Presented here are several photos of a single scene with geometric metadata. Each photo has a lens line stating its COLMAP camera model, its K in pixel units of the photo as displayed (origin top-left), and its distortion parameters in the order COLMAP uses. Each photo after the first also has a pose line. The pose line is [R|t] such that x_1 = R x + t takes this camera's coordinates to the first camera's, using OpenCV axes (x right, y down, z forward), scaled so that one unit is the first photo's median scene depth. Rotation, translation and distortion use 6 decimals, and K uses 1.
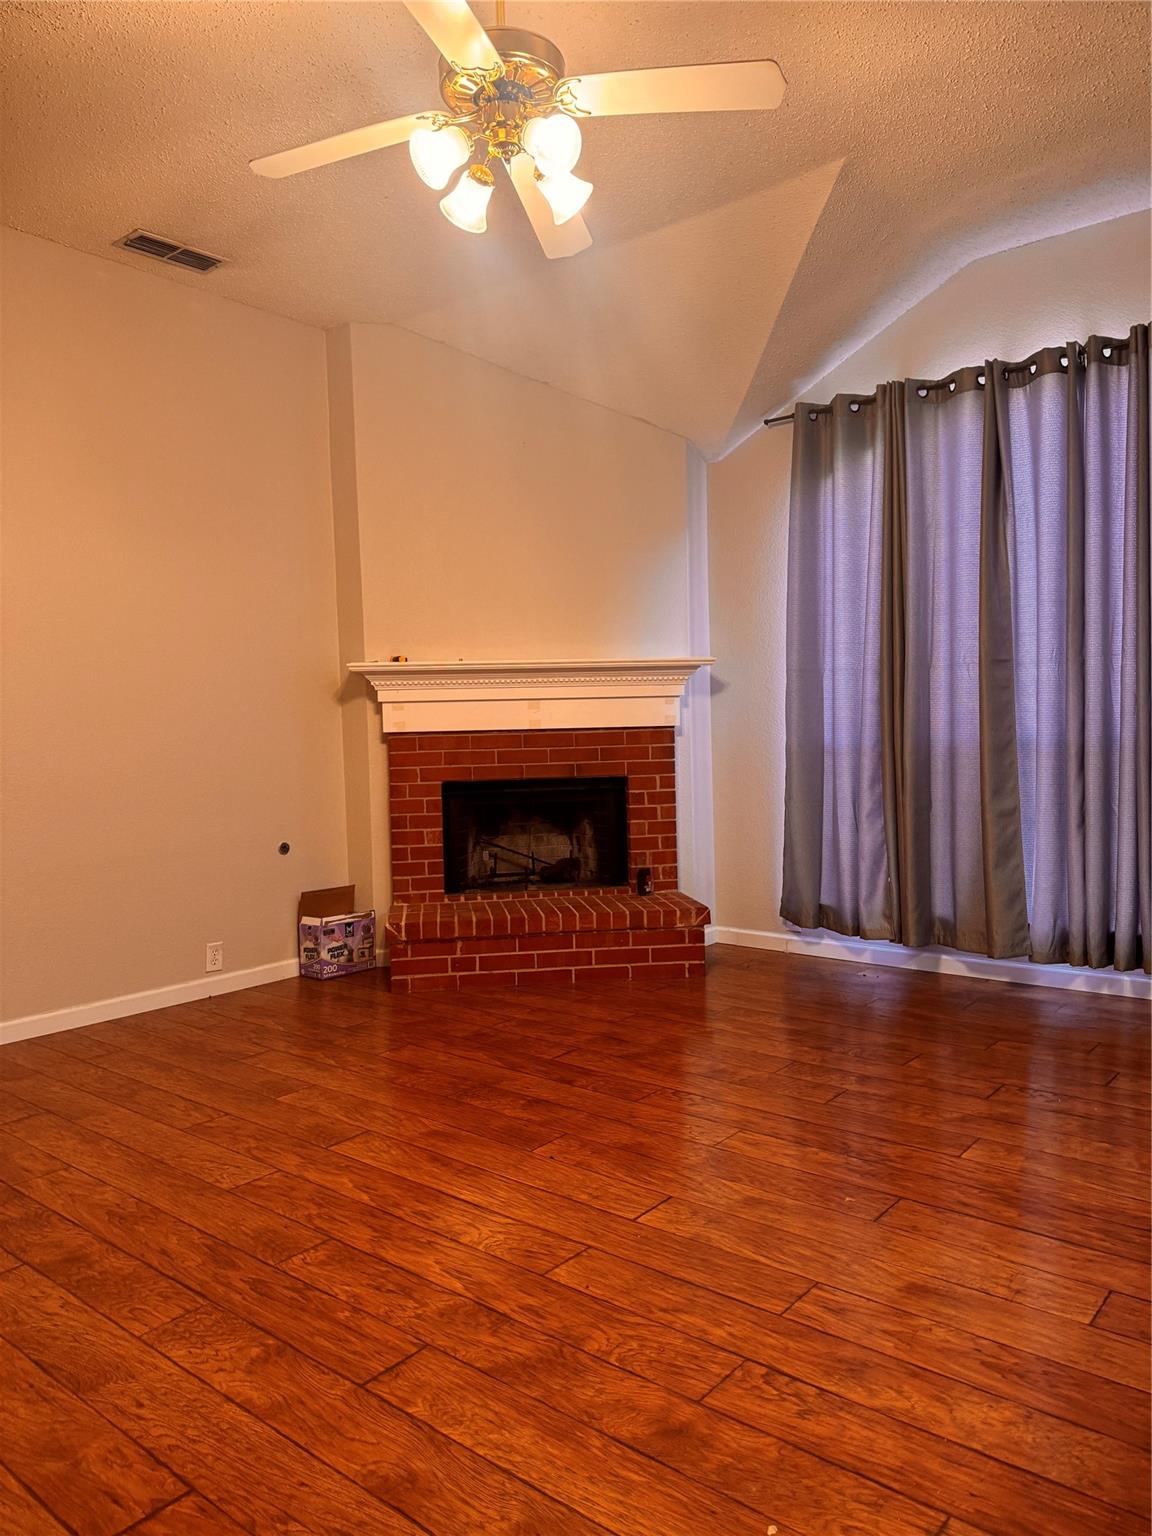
lens RADIAL K [[1078.5, 0, 577.5], [0, 1078.5, 771.0], [0, 0, 1]] dist [0.023736, -0.027483]
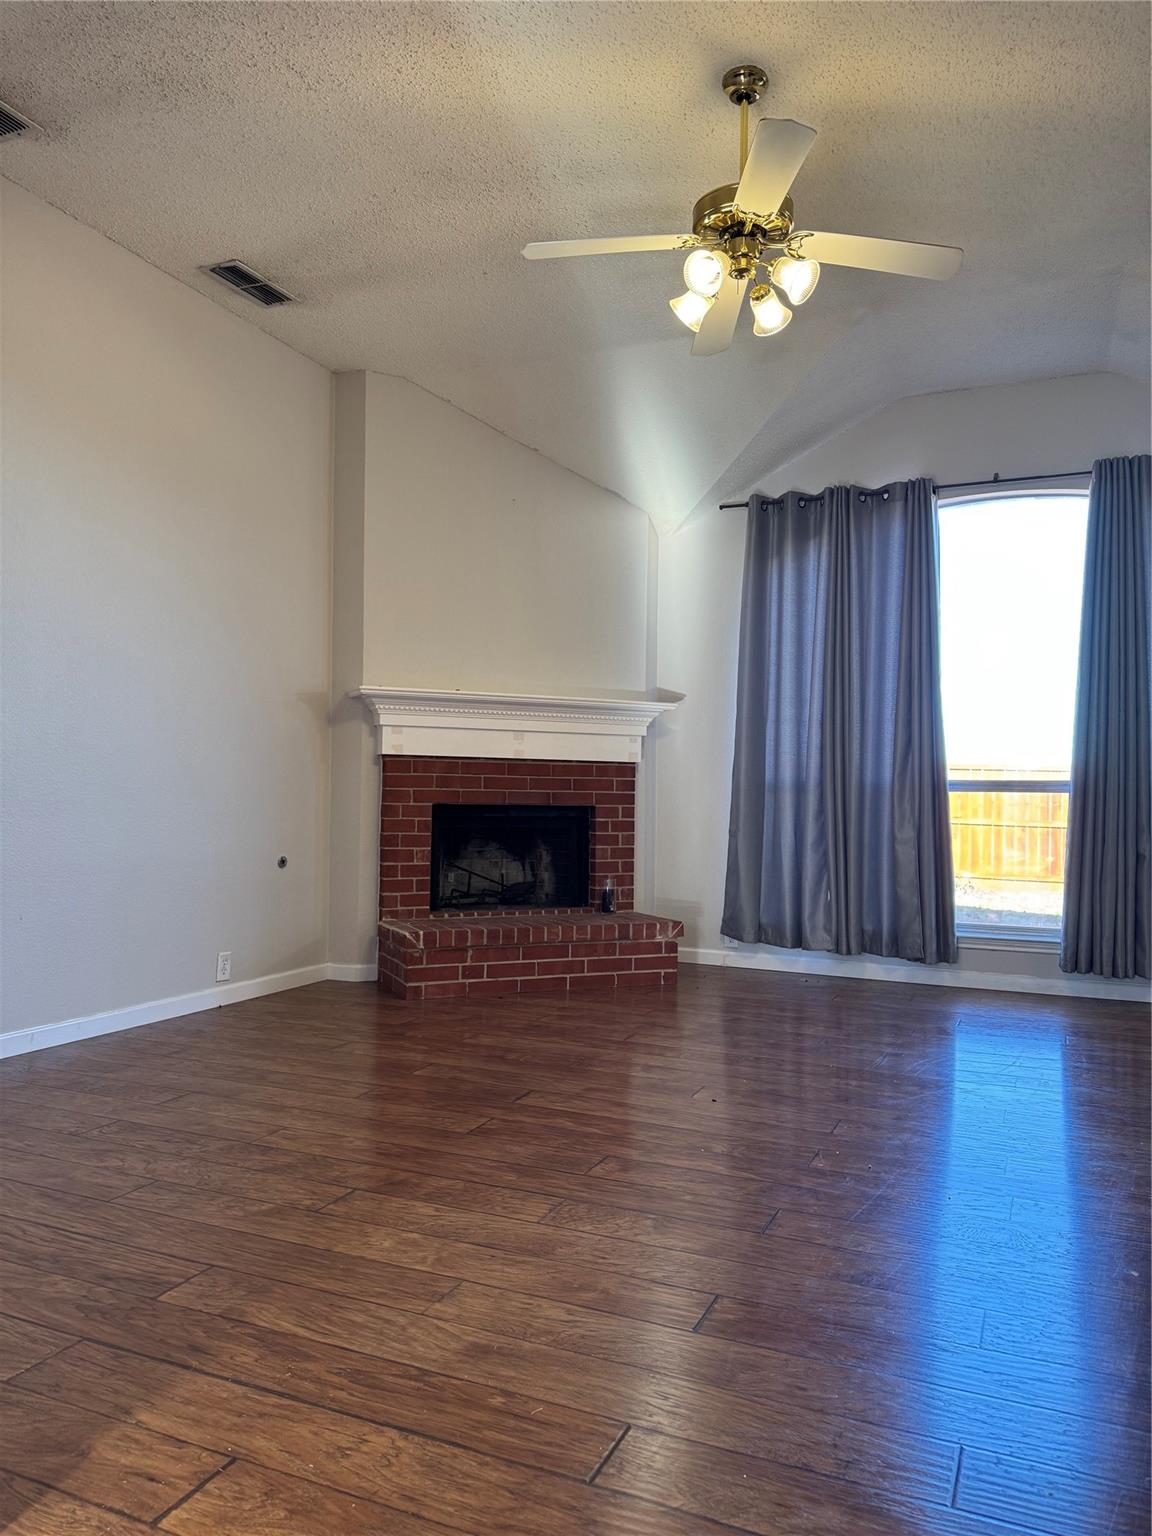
lens RADIAL K [[1083.7, 0, 580.2], [0, 1083.7, 767.1], [0, 0, 1]] dist [0.039678, -0.063574]
pose [[0.959682, 0.047949, 0.276970, -0.289890], [-0.028501, 0.996864, -0.073823, 0.050080], [-0.279641, 0.062953, 0.958039, -0.065129]]
